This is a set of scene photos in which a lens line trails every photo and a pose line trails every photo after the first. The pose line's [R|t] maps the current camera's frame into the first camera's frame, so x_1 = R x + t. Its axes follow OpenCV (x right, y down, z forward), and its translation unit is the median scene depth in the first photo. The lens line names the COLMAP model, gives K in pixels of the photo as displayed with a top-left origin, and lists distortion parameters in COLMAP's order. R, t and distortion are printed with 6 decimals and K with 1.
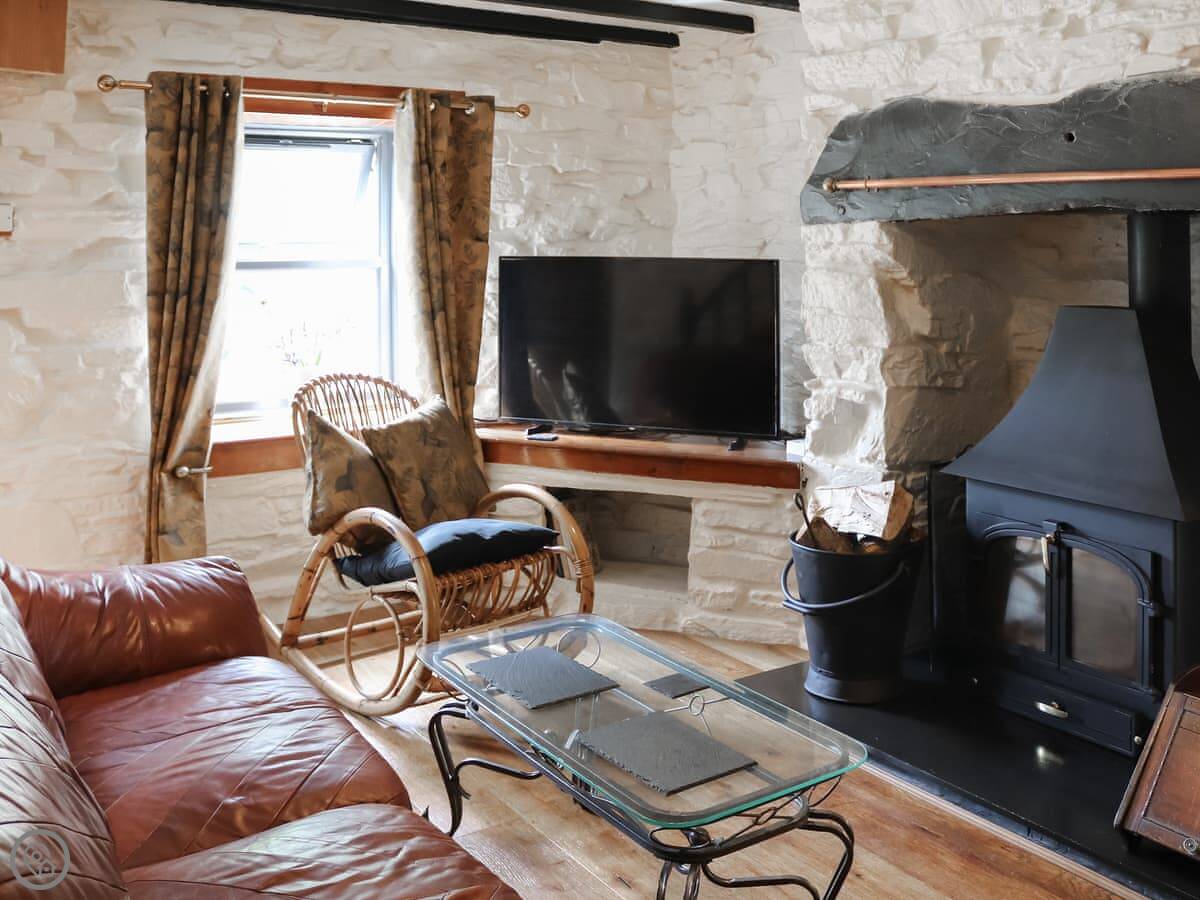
lens RADIAL K [[1185.6, 0, 600.0], [0, 1185.6, 450.0], [0, 0, 1]] dist [-0.157349, 0.129491]
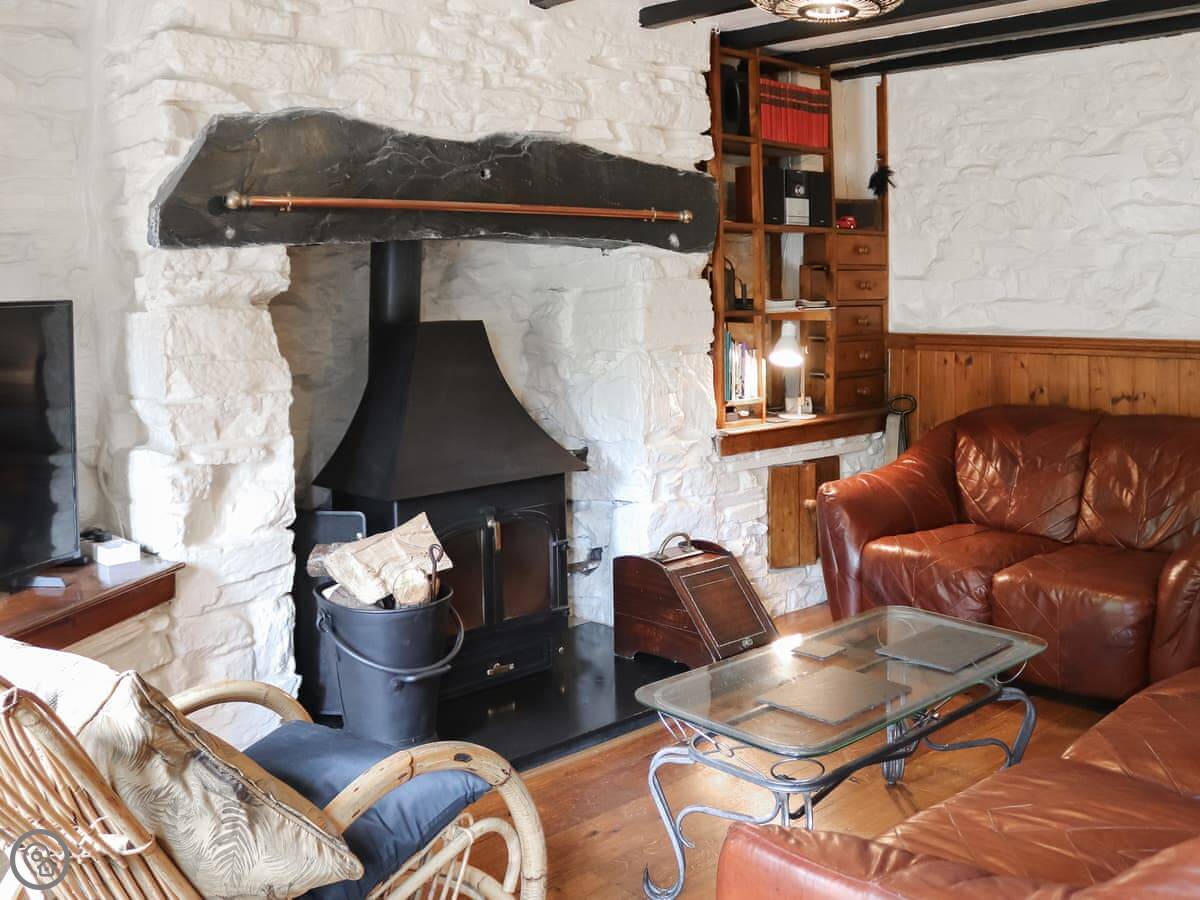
lens RADIAL K [[1185.6, 0, 600.0], [0, 1185.6, 450.0], [0, 0, 1]] dist [-0.157349, 0.129491]
pose [[-0.171097, -0.133705, 0.976140, -0.651626], [0.189512, 0.967782, 0.165778, -0.144114], [-0.966856, 0.213355, -0.140245, 0.905675]]
